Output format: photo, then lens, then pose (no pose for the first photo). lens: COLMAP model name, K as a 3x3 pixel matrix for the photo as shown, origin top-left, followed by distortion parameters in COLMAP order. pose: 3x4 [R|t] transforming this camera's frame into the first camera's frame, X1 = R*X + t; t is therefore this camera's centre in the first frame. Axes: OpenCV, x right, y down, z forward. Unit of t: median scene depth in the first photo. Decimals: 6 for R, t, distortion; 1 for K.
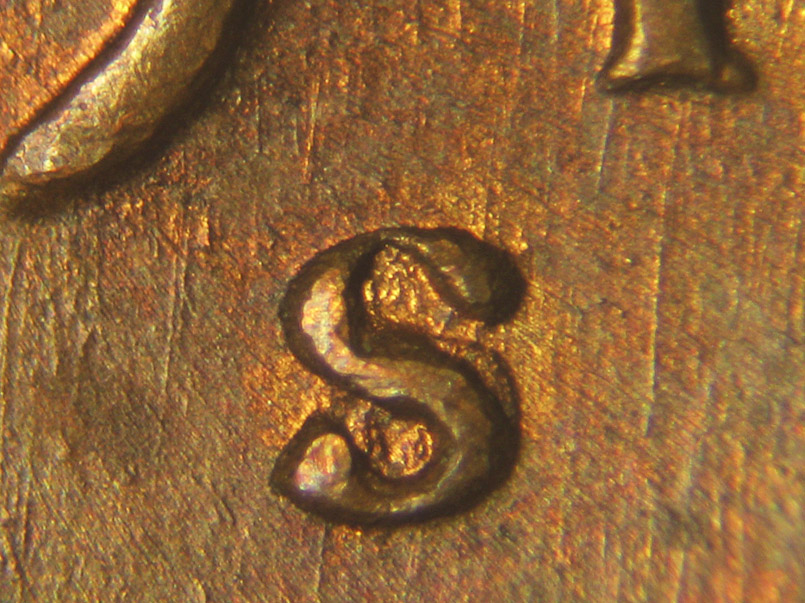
lens RADIAL K [[1203.3, 0, 400.4], [0, 1203.3, 298.7], [0, 0, 1]] dist [0.013201, 0.000000]
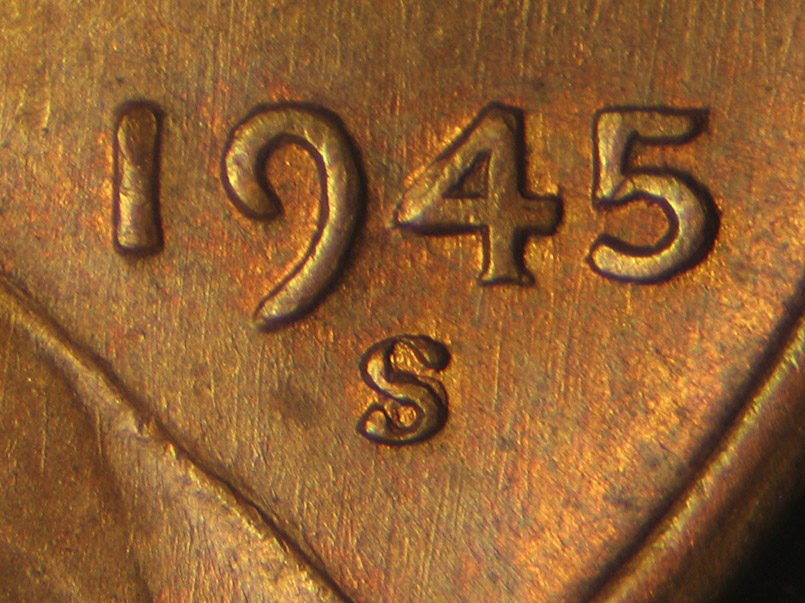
lens RADIAL K [[1424.4, 0, 401.7], [0, 1424.4, 301.0], [0, 0, 1]] dist [0.038288, 0.000000]
pose [[0.999753, -0.001570, -0.022186, 0.066027], [-0.000478, 0.995761, -0.091980, 0.159704], [0.022236, 0.091968, 0.995514, -2.206781]]
